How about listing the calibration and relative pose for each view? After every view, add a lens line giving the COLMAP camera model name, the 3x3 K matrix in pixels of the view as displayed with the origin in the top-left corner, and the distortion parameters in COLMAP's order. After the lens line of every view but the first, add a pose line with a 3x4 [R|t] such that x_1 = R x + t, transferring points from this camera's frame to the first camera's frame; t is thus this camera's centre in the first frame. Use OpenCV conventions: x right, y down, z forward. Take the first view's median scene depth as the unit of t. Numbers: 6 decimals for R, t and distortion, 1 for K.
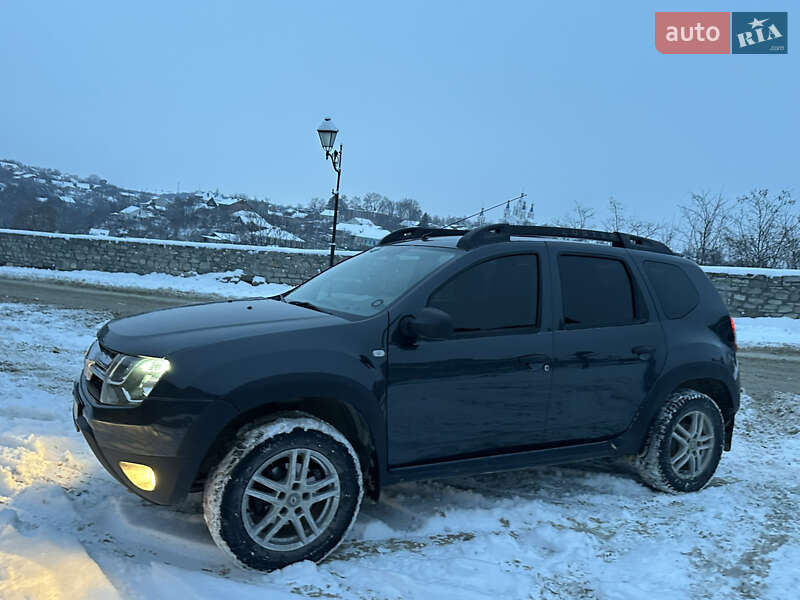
lens RADIAL K [[616.3, 0, 398.3], [0, 616.3, 299.5], [0, 0, 1]] dist [0.070170, -0.095106]
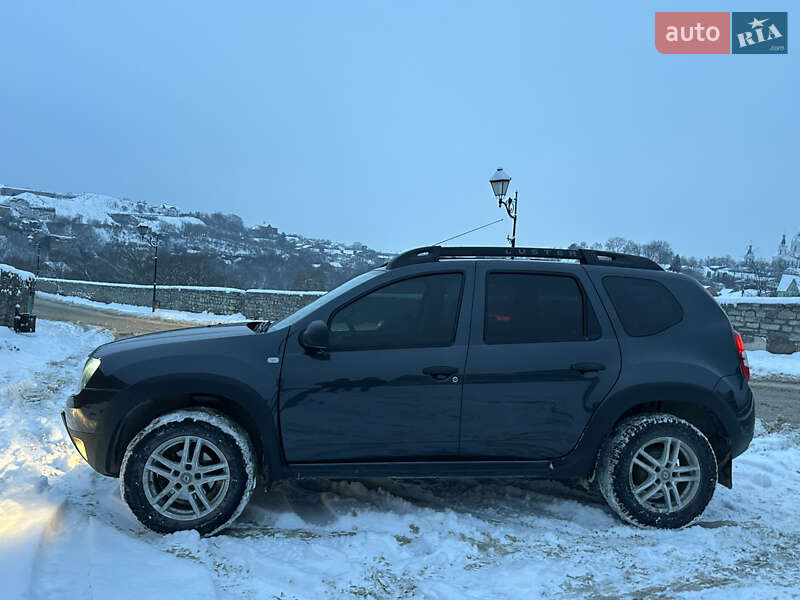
lens RADIAL K [[616.3, 0, 405.1], [0, 616.3, 300.4], [0, 0, 1]] dist [0.070170, -0.095106]
pose [[0.927860, -0.037465, -0.371042, 0.489004], [0.006964, 0.996508, -0.083207, 0.055794], [0.372864, 0.074620, 0.924881, 0.002021]]
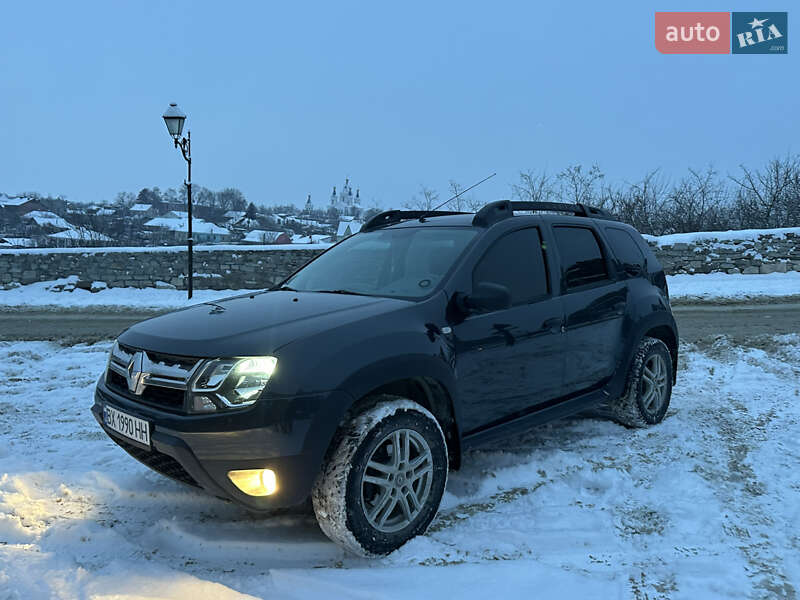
lens RADIAL K [[616.3, 0, 408.2], [0, 616.3, 306.8], [0, 0, 1]] dist [0.070170, -0.095106]
pose [[0.955538, -0.099218, 0.277676, -0.286773], [0.090372, 0.994913, 0.044508, -0.001827], [-0.280679, -0.017435, 0.959643, 0.022167]]
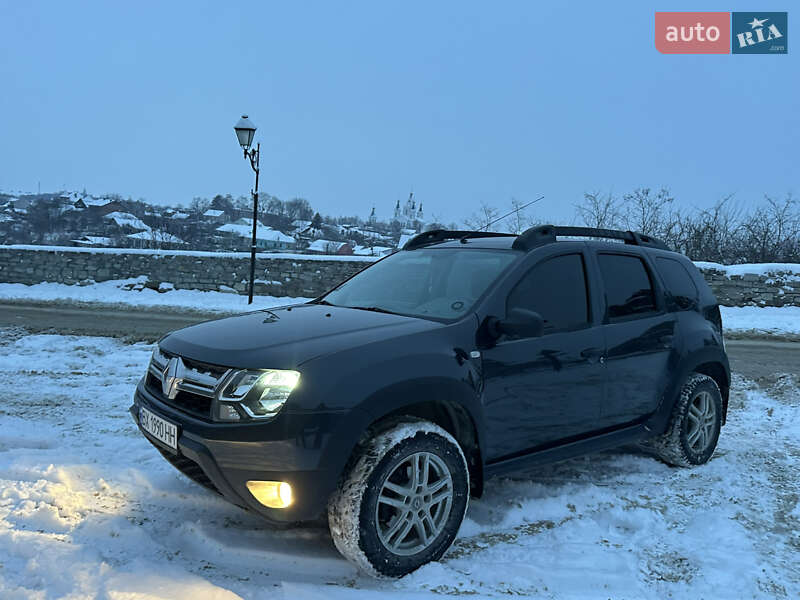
lens RADIAL K [[616.3, 0, 408.1], [0, 616.3, 307.3], [0, 0, 1]] dist [0.070170, -0.095106]
pose [[0.981237, -0.039438, 0.188731, -0.252831], [0.037044, 0.999182, 0.016200, -0.008318], [-0.189216, -0.008905, 0.981895, 0.013561]]
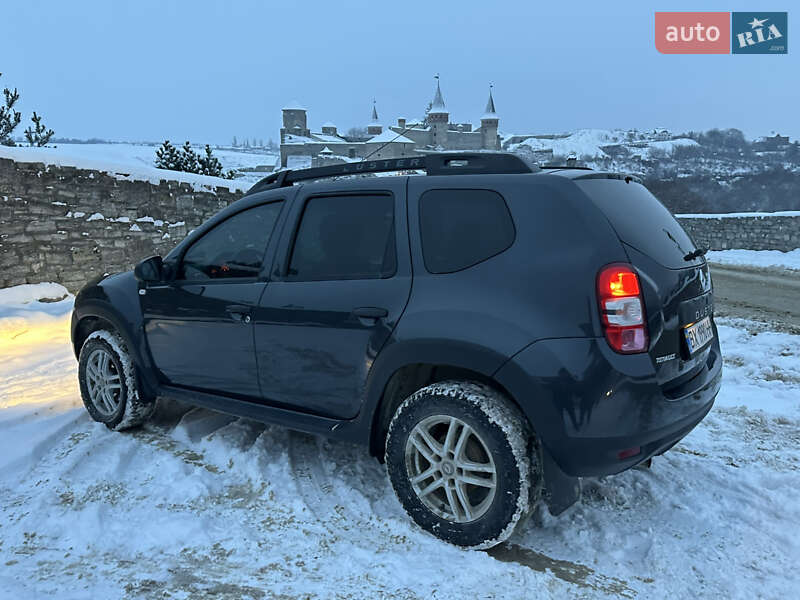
lens RADIAL K [[616.3, 0, 401.6], [0, 616.3, 300.9], [0, 0, 1]] dist [0.070170, -0.095106]
pose [[0.415317, 0.034695, -0.909015, 1.074195], [-0.011030, 0.999391, 0.033105, 0.042657], [0.909610, -0.003723, 0.415447, 0.725733]]
